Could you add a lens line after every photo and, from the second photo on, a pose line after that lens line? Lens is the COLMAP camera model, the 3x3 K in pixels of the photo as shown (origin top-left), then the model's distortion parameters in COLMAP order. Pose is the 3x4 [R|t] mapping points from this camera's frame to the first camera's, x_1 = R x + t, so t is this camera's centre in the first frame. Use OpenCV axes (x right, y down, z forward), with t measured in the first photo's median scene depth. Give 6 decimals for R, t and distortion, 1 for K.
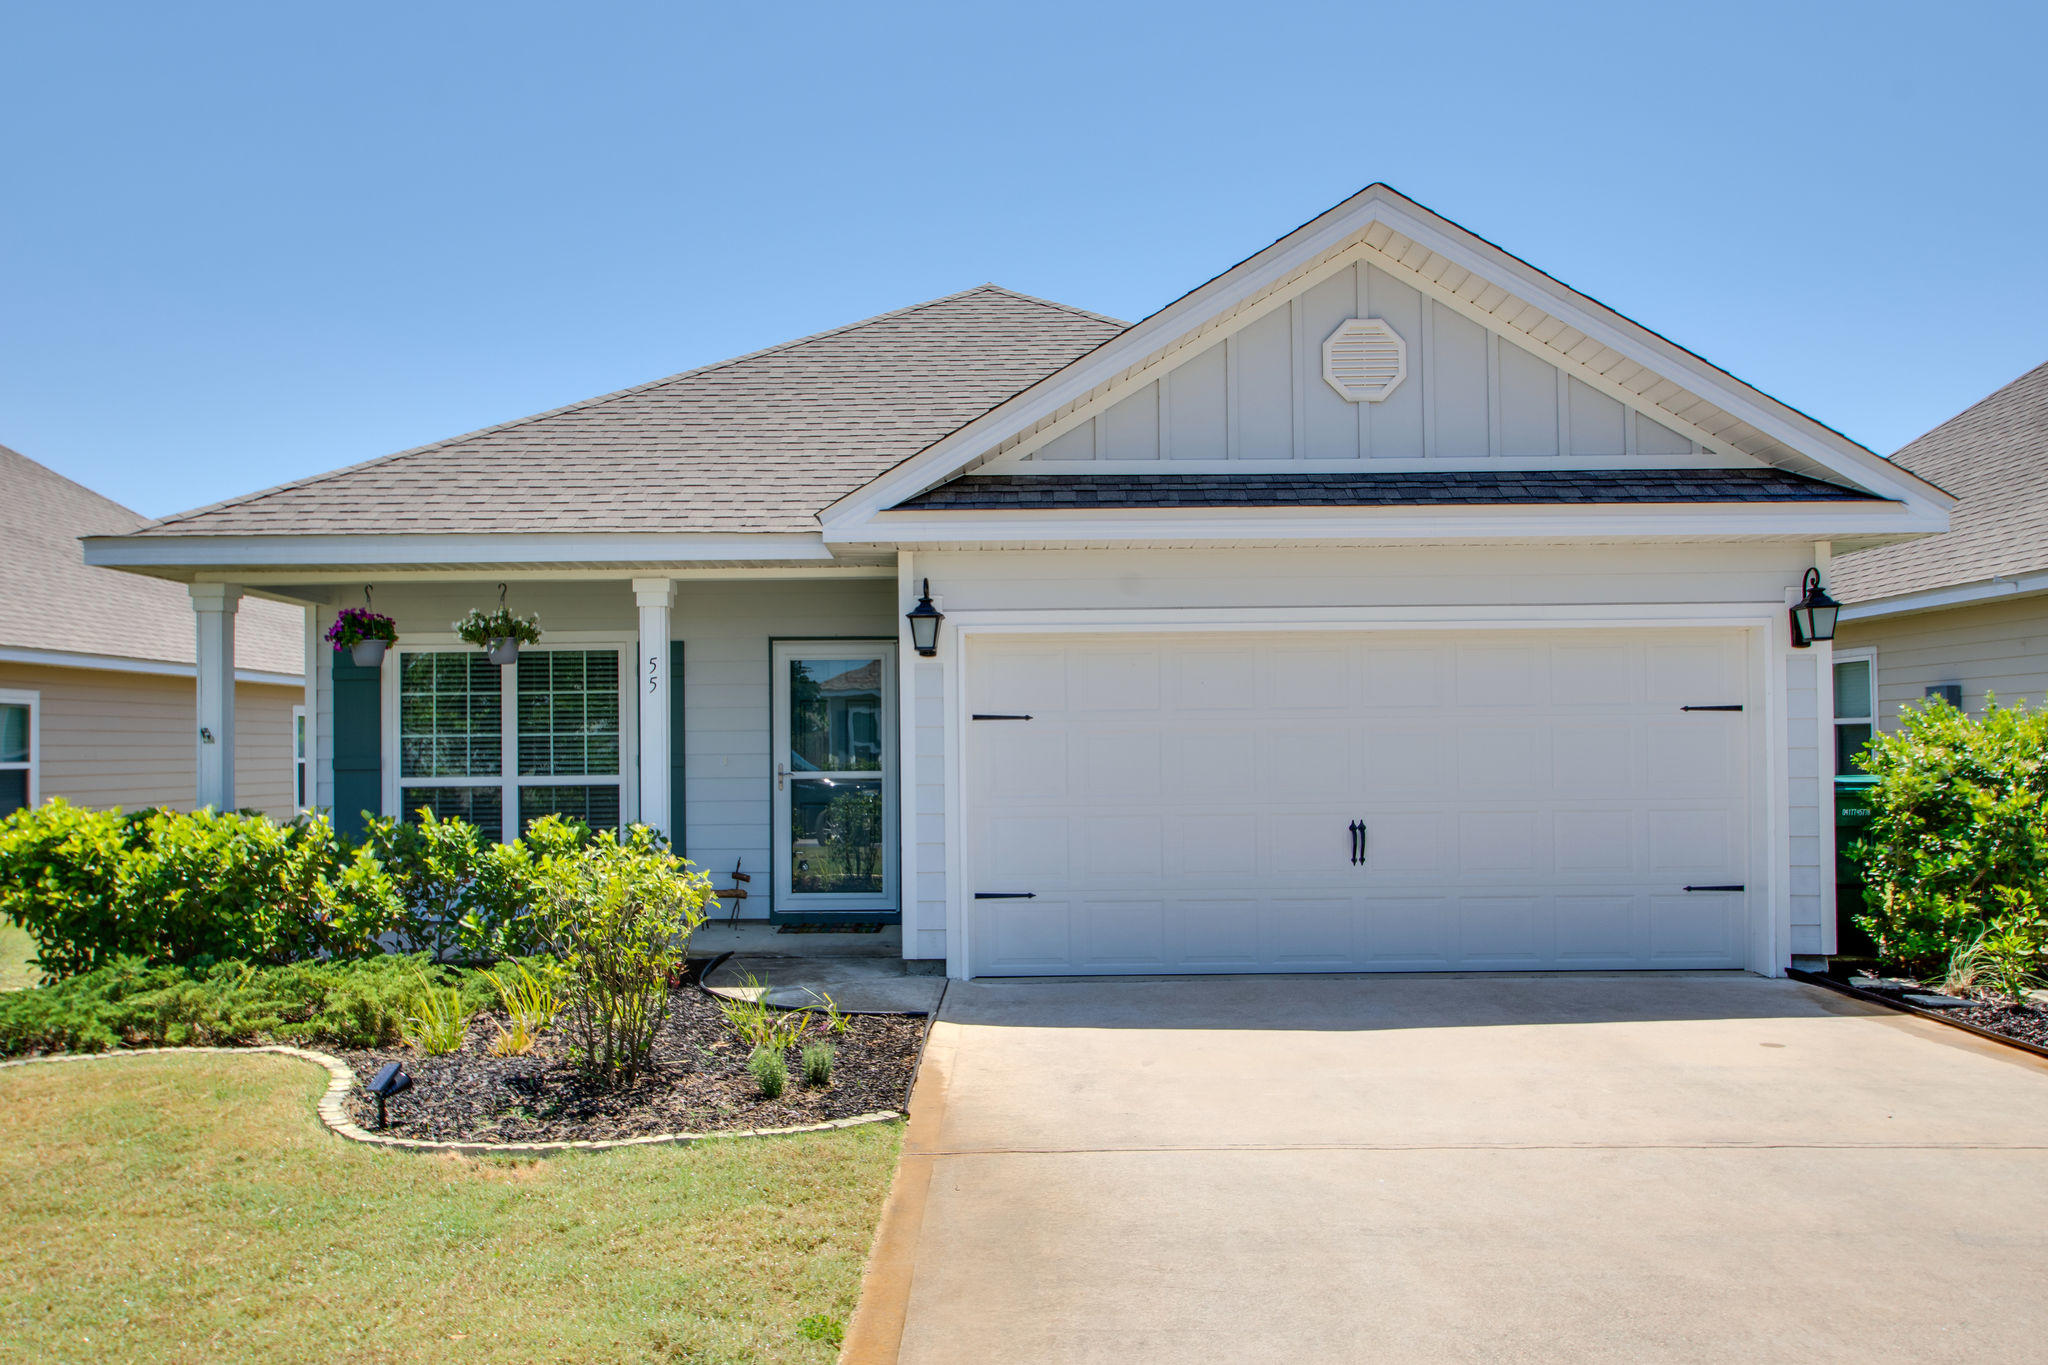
lens RADIAL K [[1484.8, 0, 1015.4], [0, 1484.8, 716.7], [0, 0, 1]] dist [0.006758, 0.003483]
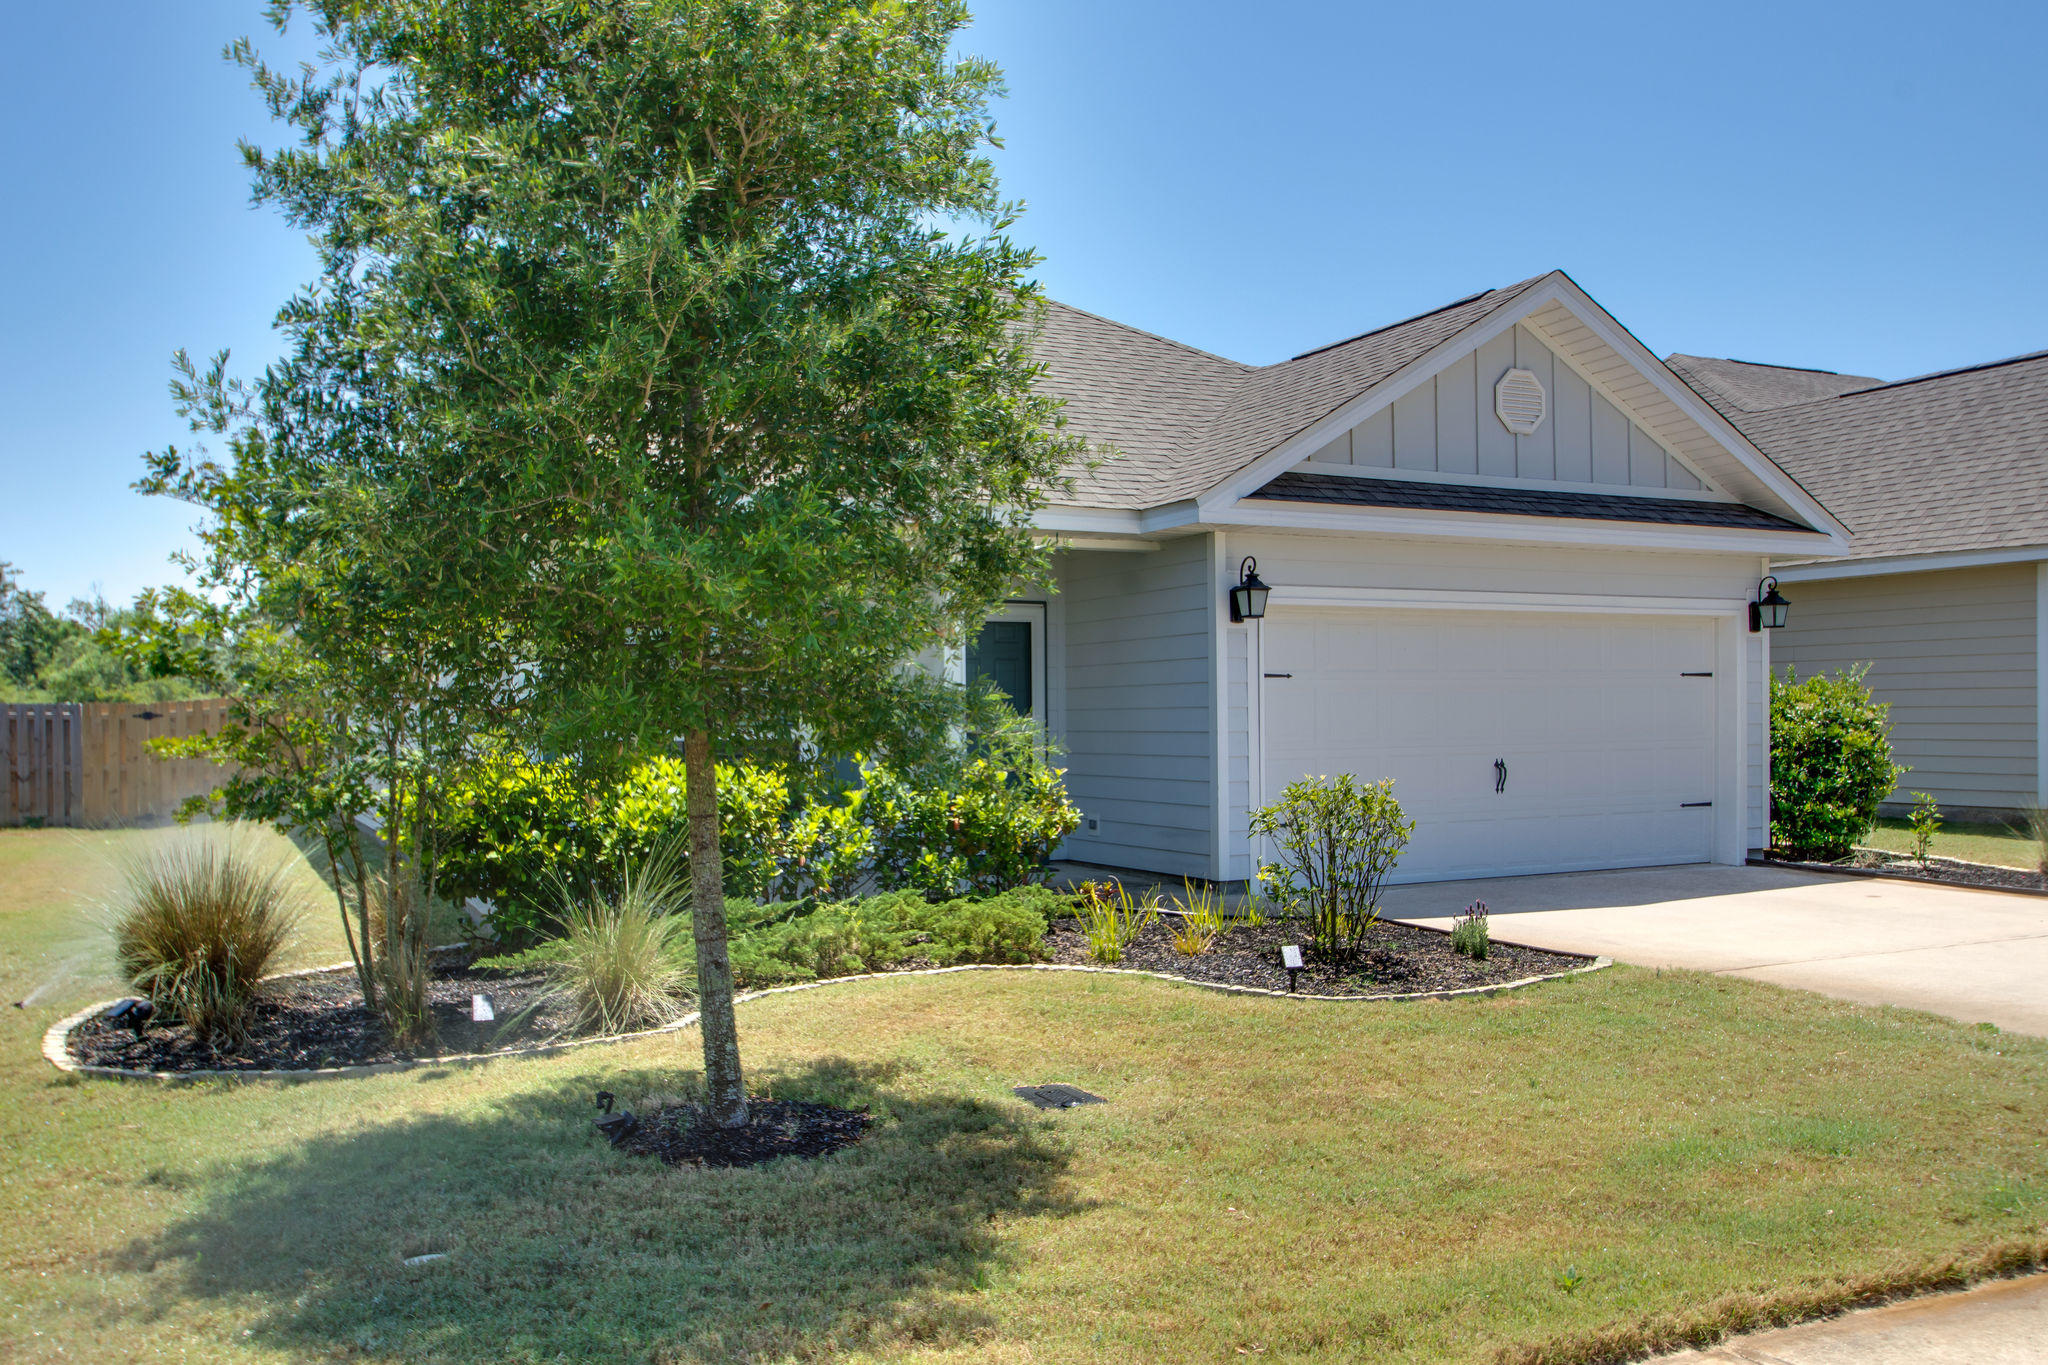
lens RADIAL K [[1582.5, 0, 976.9], [0, 1582.5, 690.0], [0, 0, 1]] dist [0.004342, 0.001131]
pose [[0.900391, 0.007552, 0.435016, -0.790766], [-0.009660, 0.999950, 0.002636, 0.011934], [-0.434975, -0.006575, 0.900419, -0.036834]]
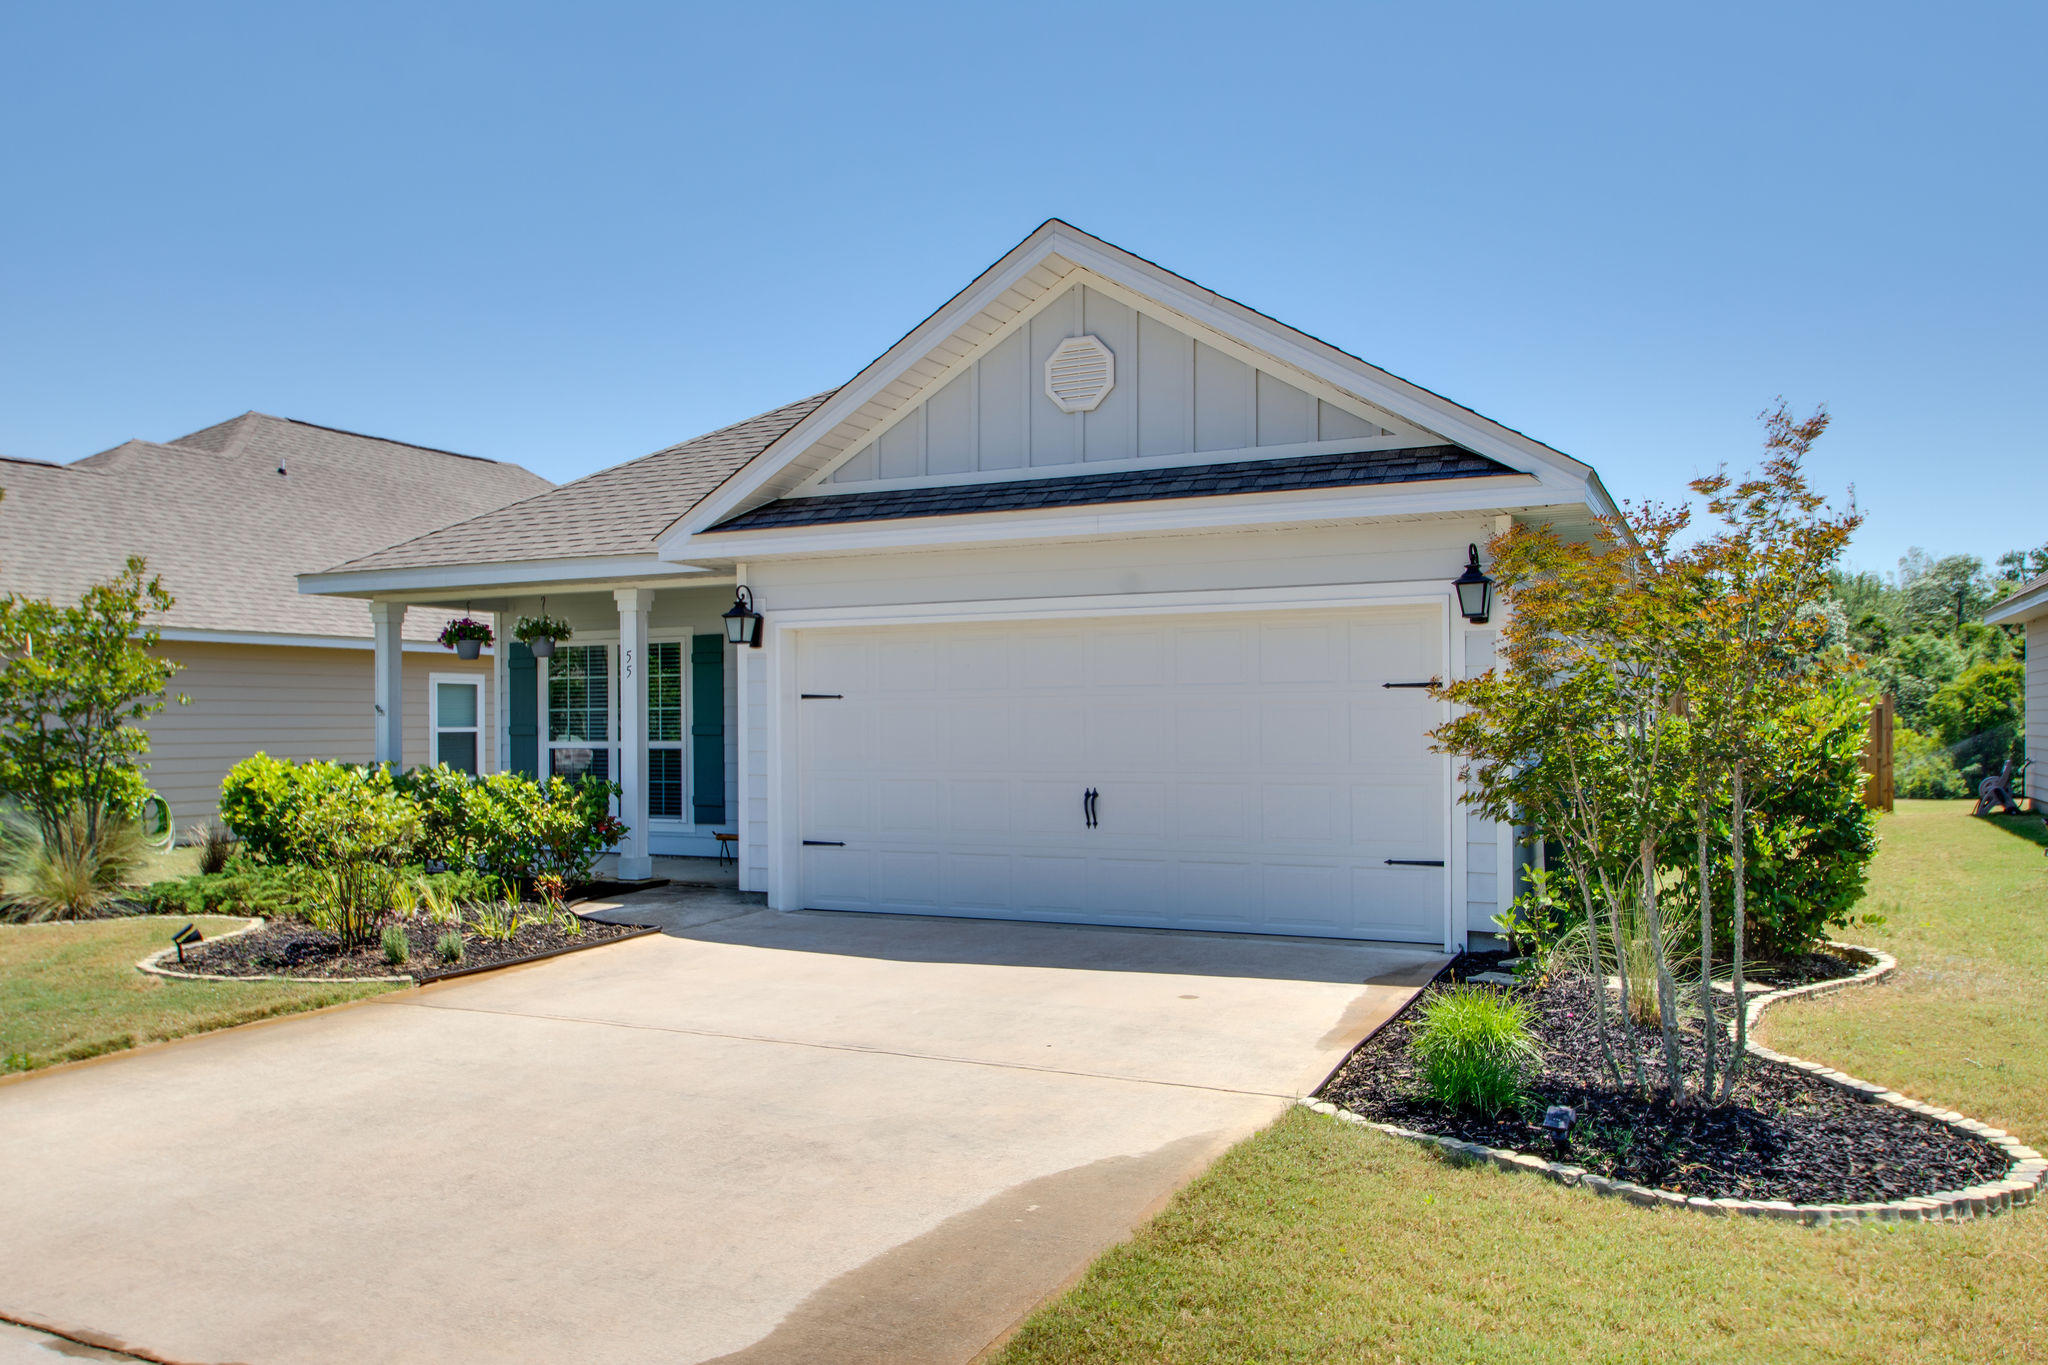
lens RADIAL K [[1484.8, 0, 1015.4], [0, 1484.8, 716.7], [0, 0, 1]] dist [0.006758, 0.003483]
pose [[0.906313, 0.002814, -0.422598, 0.663363], [0.006036, 0.999790, 0.019601, -0.005900], [0.422564, -0.020316, 0.906105, -0.031387]]
